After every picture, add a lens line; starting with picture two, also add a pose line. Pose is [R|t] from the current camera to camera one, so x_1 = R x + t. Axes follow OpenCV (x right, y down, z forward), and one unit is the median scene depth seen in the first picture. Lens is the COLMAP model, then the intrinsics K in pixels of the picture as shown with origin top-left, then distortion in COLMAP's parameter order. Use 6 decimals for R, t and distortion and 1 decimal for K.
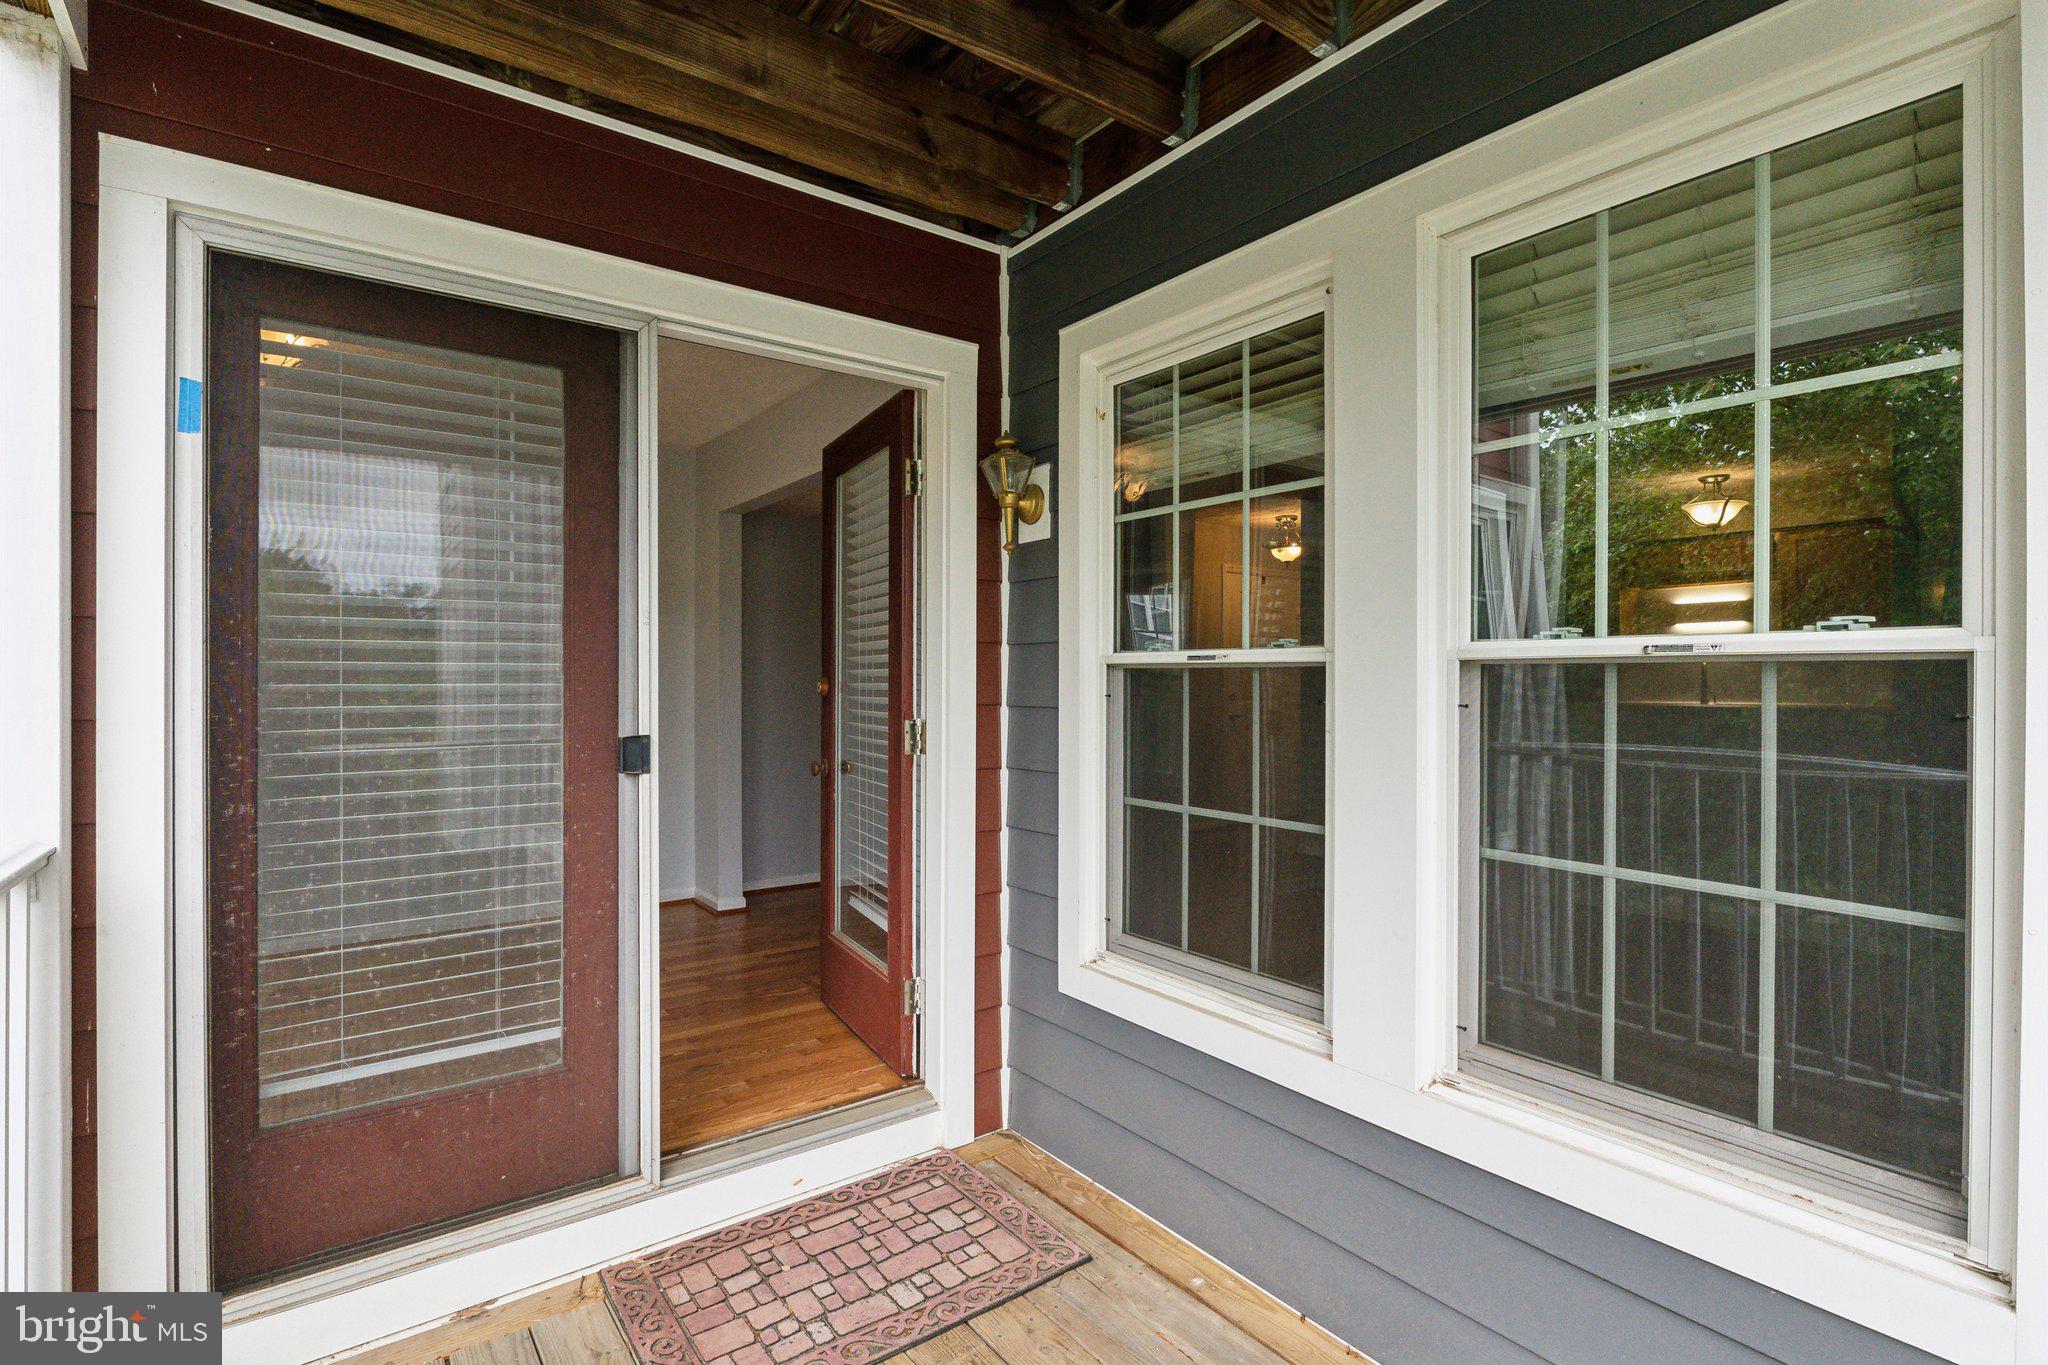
lens RADIAL K [[965.1, 0, 1024.0], [0, 965.1, 682.5], [0, 0, 1]] dist [-0.001233, -0.000025]
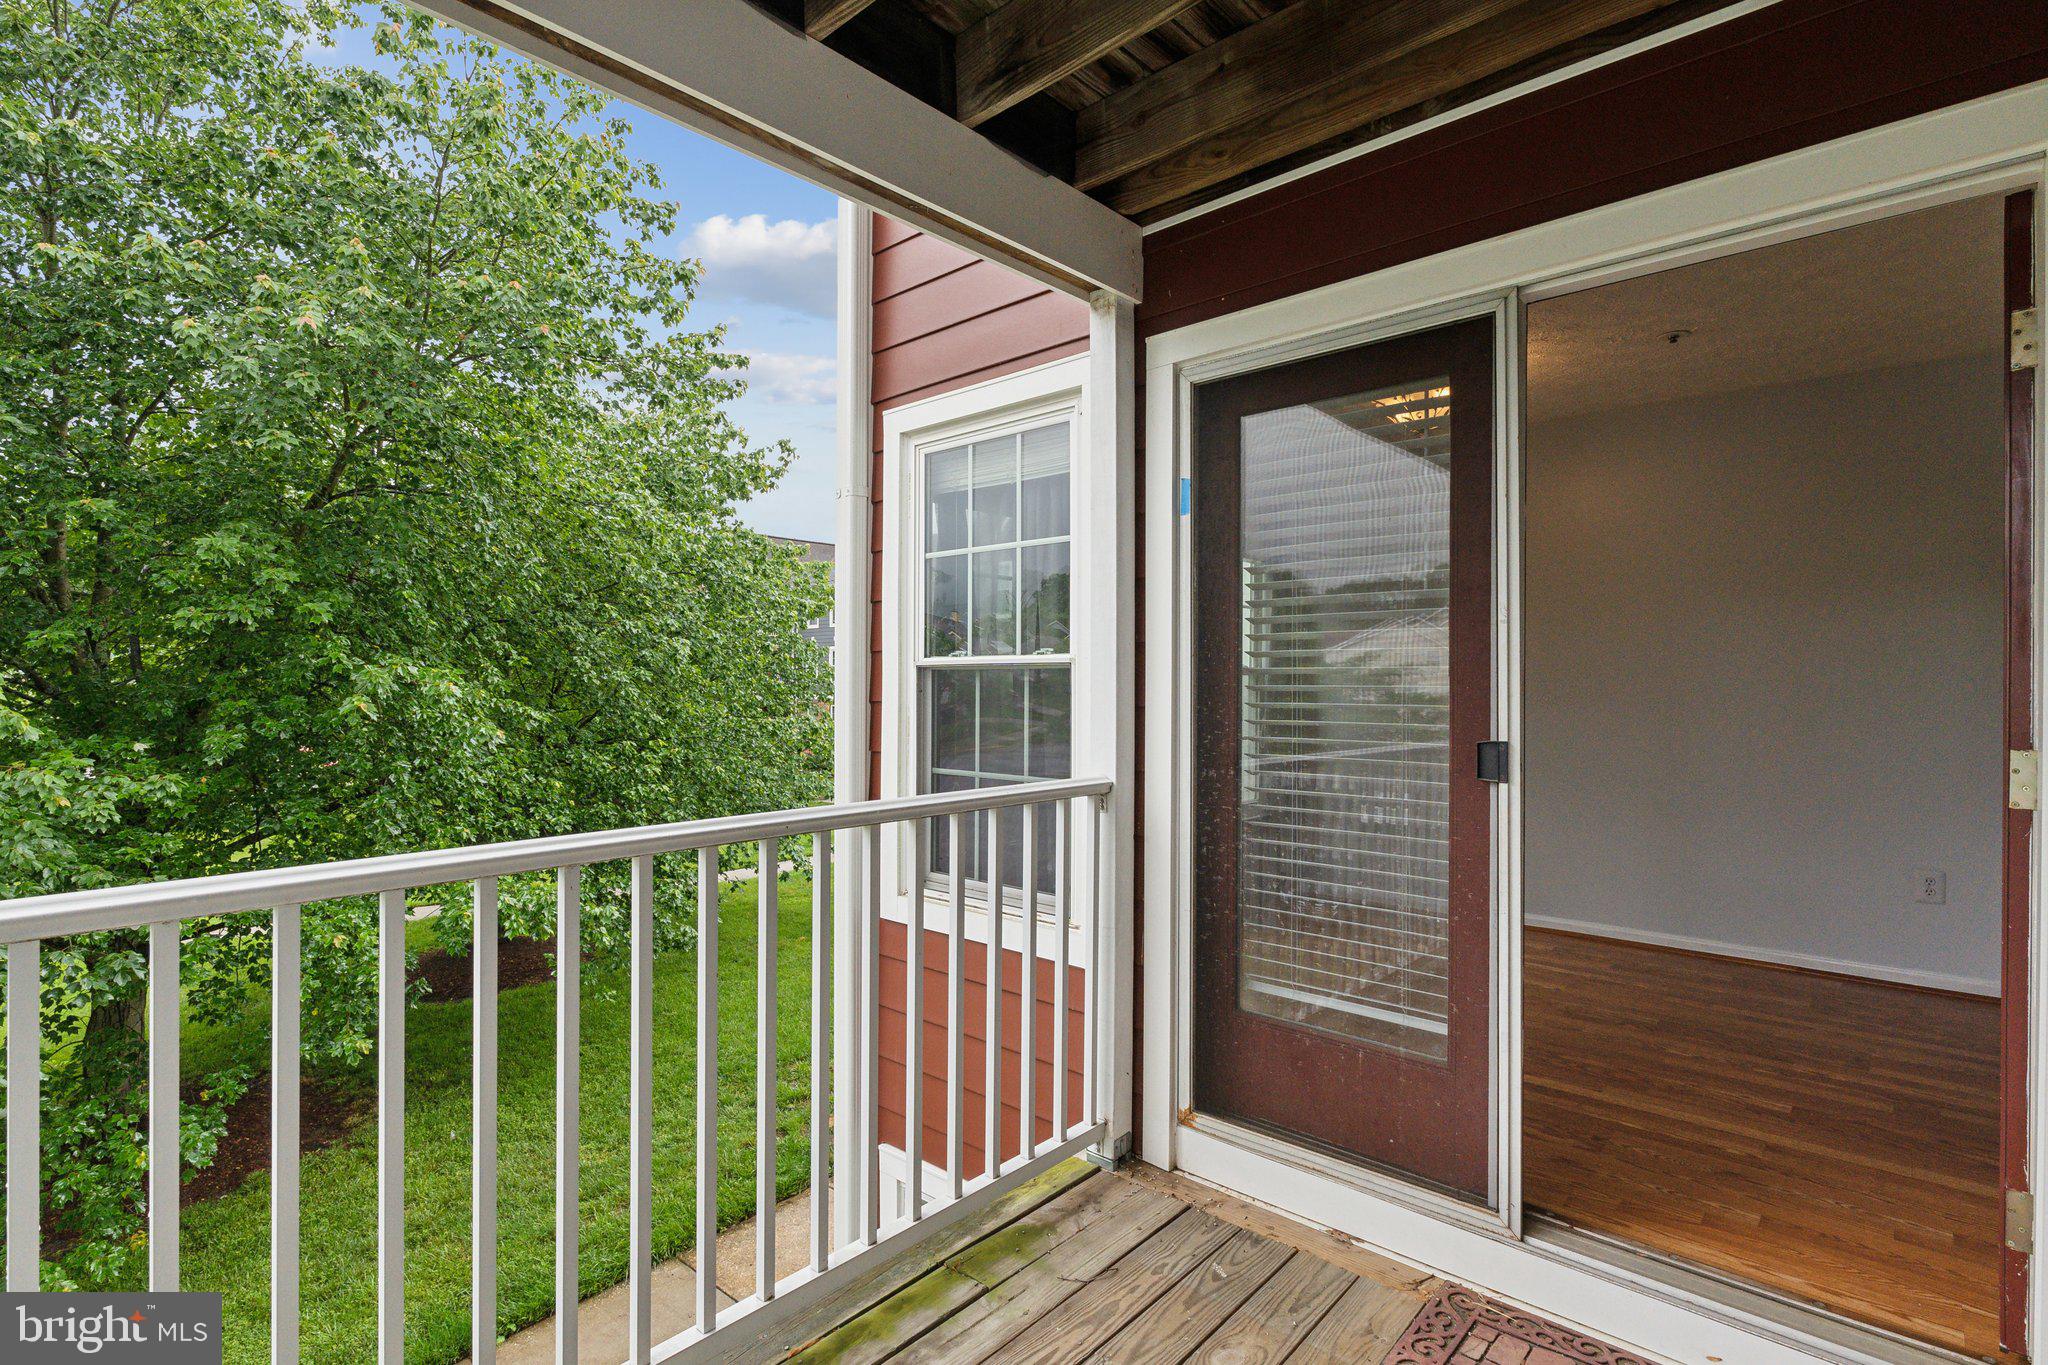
lens RADIAL K [[984.9, 0, 1013.3], [0, 984.9, 678.1], [0, 0, 1]] dist [-0.005413, -0.000150]
pose [[0.184599, -0.002259, -0.982811, 0.452989], [-0.003305, 0.999990, -0.002919, -0.001793], [0.982808, 0.003787, 0.184590, 0.365345]]
